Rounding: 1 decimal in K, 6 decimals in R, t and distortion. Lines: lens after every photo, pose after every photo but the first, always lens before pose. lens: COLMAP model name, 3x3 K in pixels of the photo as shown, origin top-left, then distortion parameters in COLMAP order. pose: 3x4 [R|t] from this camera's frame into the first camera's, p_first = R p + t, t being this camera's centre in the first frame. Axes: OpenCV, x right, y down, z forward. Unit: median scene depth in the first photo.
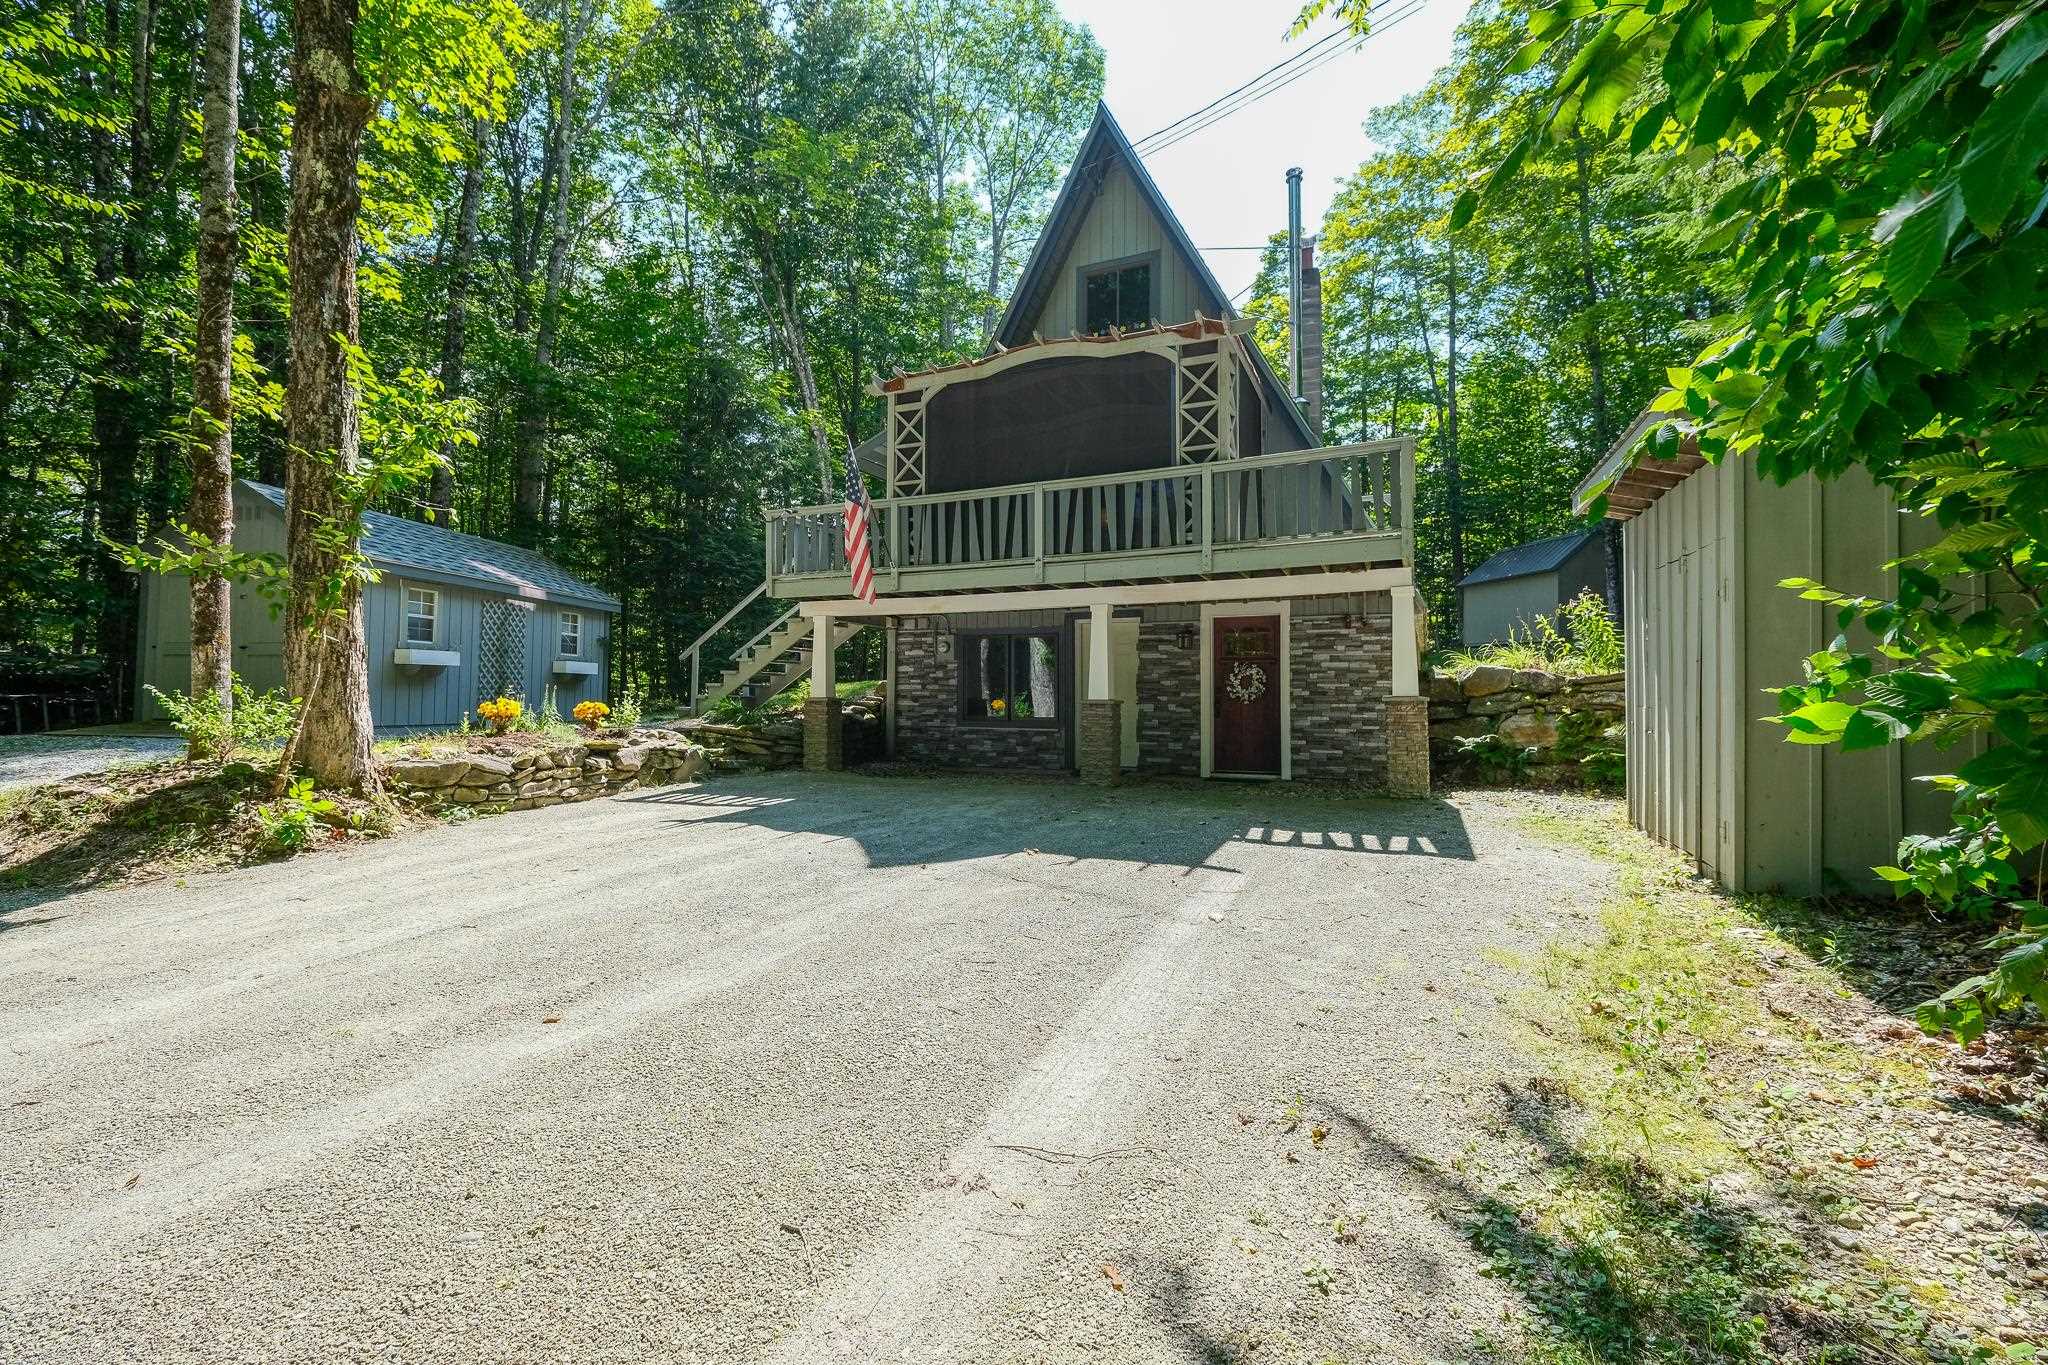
lens RADIAL K [[895.6, 0, 1032.3], [0, 895.6, 691.4], [0, 0, 1]] dist [-0.004758, 0.001769]
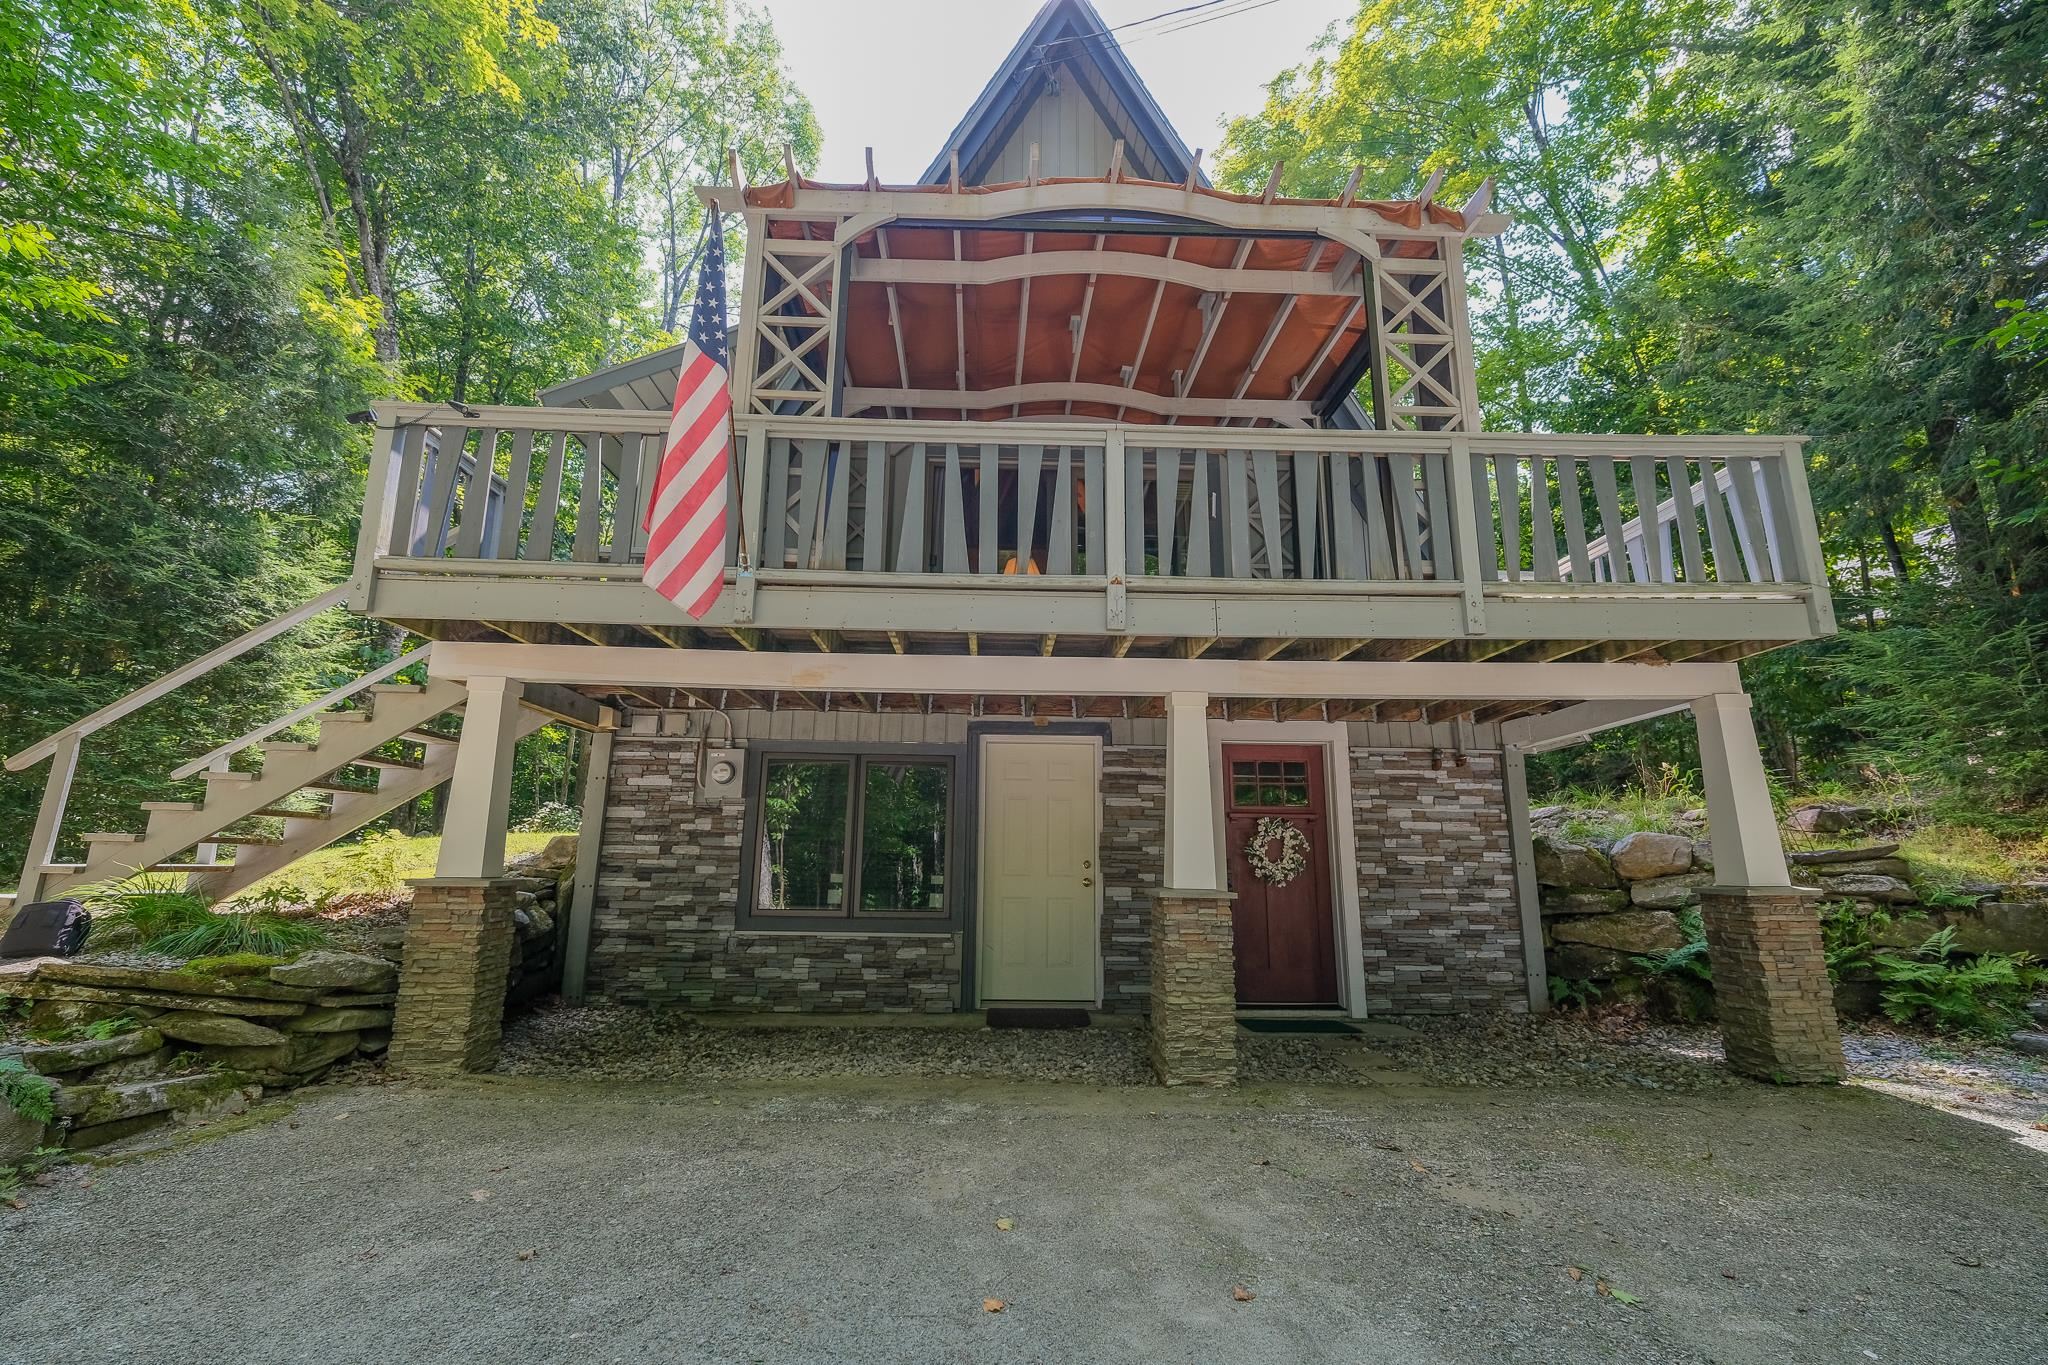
lens RADIAL K [[895.6, 0, 1020.7], [0, 895.6, 677.6], [0, 0, 1]] dist [-0.004758, 0.001769]
pose [[0.895709, 0.097745, 0.433763, -0.205879], [-0.012878, 0.980832, -0.194430, -0.005679], [-0.444453, 0.168567, 0.879799, 0.546935]]
